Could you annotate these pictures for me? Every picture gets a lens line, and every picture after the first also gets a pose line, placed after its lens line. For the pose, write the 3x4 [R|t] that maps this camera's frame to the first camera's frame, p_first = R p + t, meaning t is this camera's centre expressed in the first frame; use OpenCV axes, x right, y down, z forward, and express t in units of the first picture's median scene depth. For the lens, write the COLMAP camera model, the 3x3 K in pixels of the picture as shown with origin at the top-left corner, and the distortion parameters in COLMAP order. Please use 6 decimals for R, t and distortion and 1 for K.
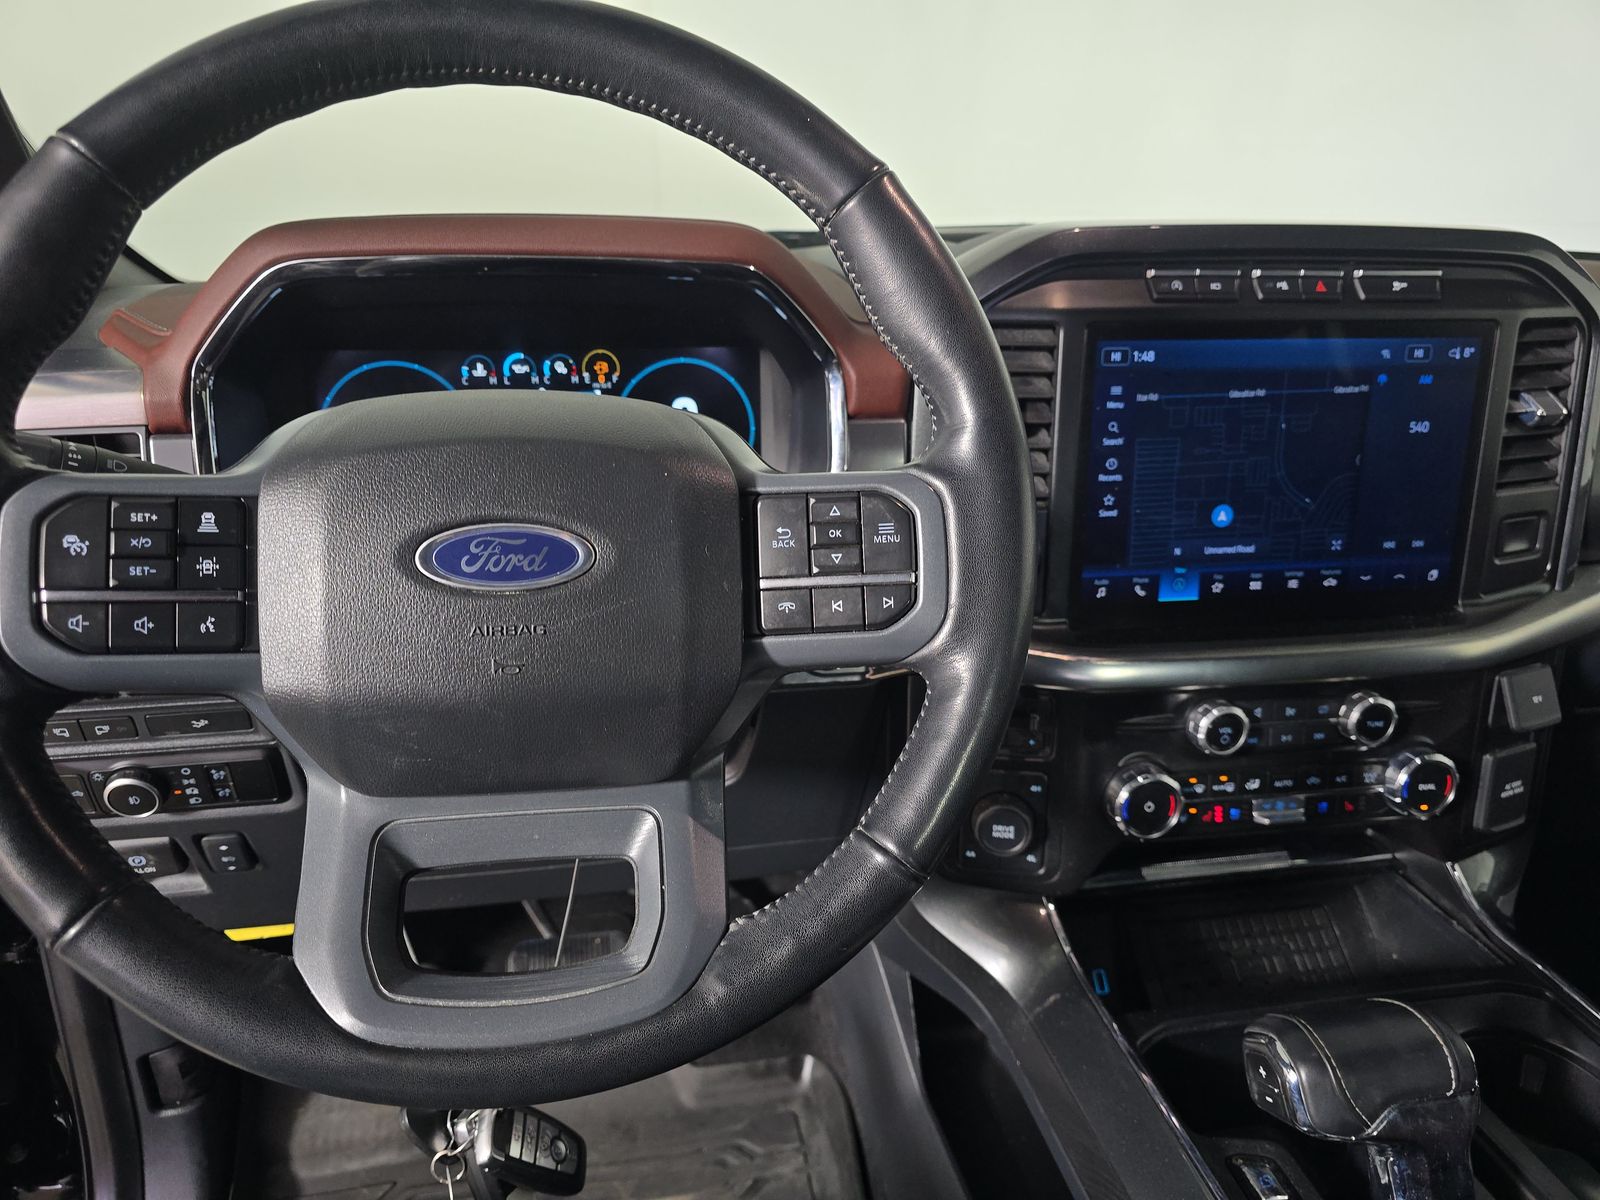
lens RADIAL K [[1097.2, 0, 797.9], [0, 1097.2, 598.8], [0, 0, 1]] dist [0.021640, -0.024288]
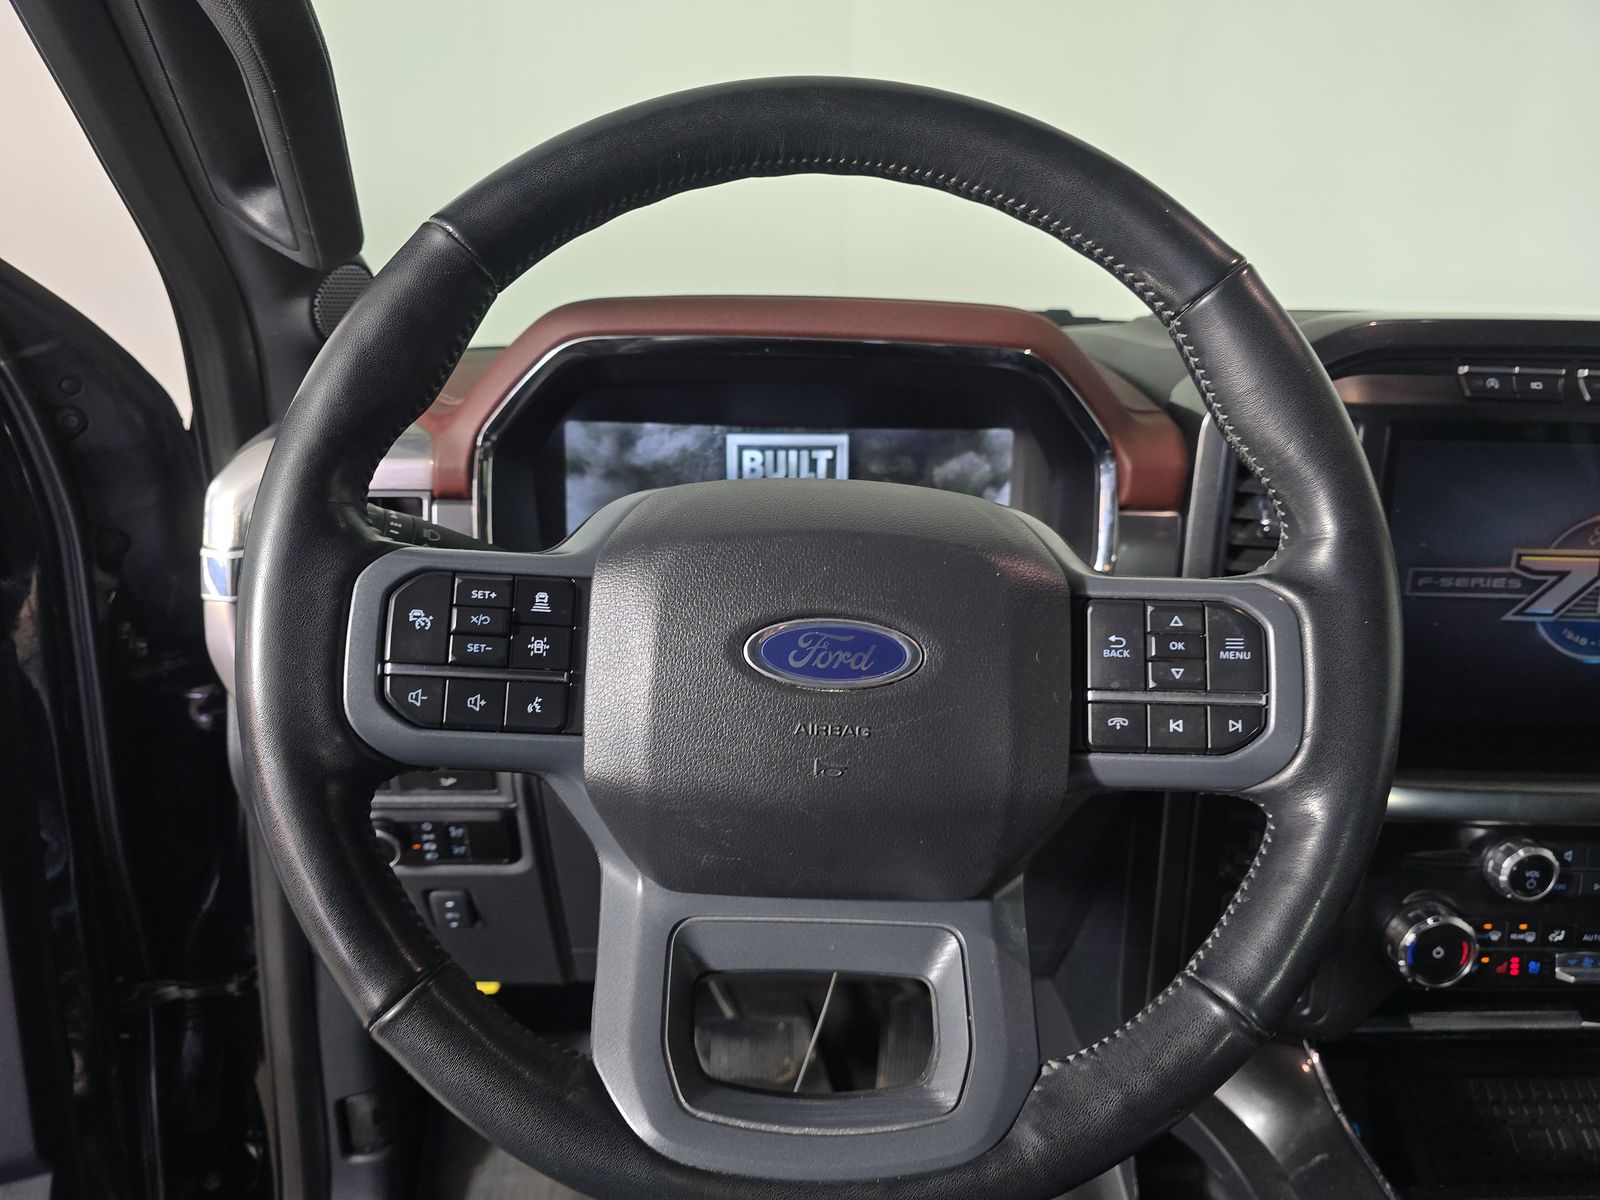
lens RADIAL K [[1097.2, 0, 797.6], [0, 1097.2, 595.2], [0, 0, 1]] dist [0.021640, -0.024288]
pose [[0.990649, 0.052934, -0.125746, -0.165495], [-0.060619, 0.996469, -0.058095, -0.028973], [0.122227, 0.065175, 0.990360, 0.039351]]
